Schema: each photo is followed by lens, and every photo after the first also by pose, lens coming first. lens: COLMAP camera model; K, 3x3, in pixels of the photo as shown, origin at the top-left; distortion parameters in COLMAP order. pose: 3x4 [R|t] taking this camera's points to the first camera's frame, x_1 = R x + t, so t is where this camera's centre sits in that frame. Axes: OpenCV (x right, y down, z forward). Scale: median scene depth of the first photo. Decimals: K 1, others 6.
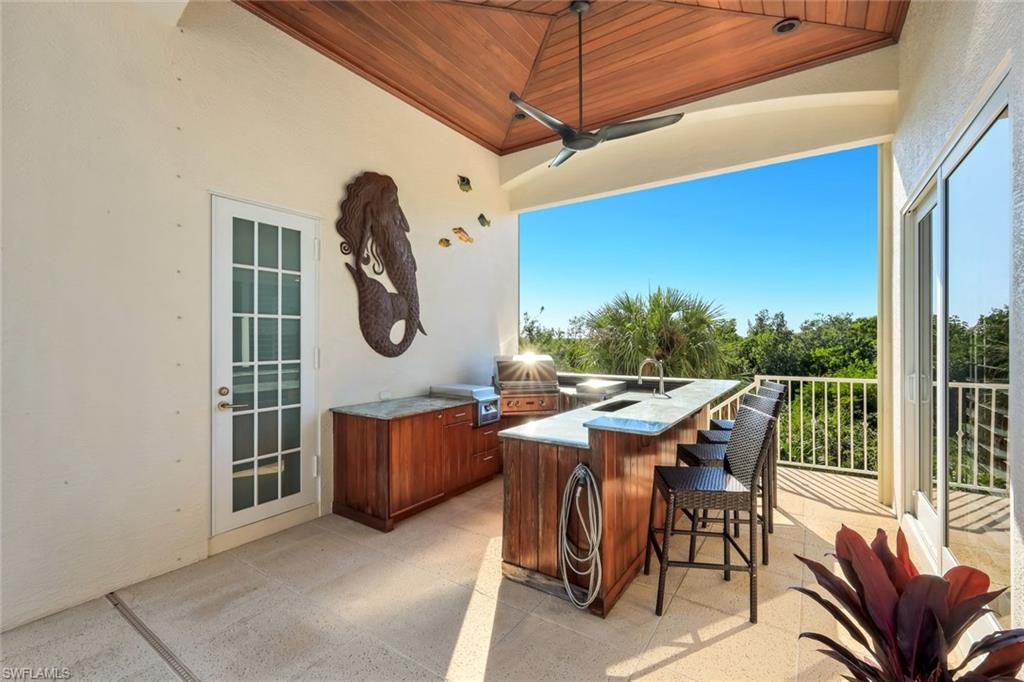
lens RADIAL K [[425.4, 0, 514.1], [0, 425.4, 338.9], [0, 0, 1]] dist [-0.000112, -0.000004]
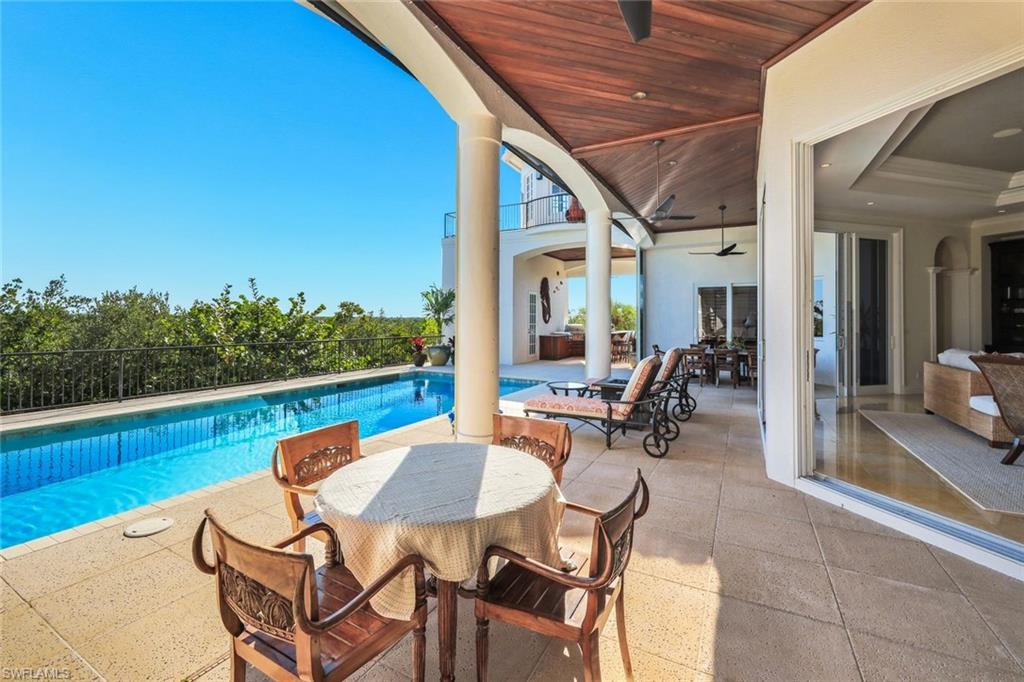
lens RADIAL K [[425.4, 0, 510.5], [0, 425.4, 319.1], [0, 0, 1]] dist [-0.000112, -0.000004]
pose [[0.995029, 0.002521, 0.099557, -1.027311], [-0.001729, 0.999966, -0.008035, 0.033419], [-0.099574, 0.007822, 0.994999, -2.888408]]
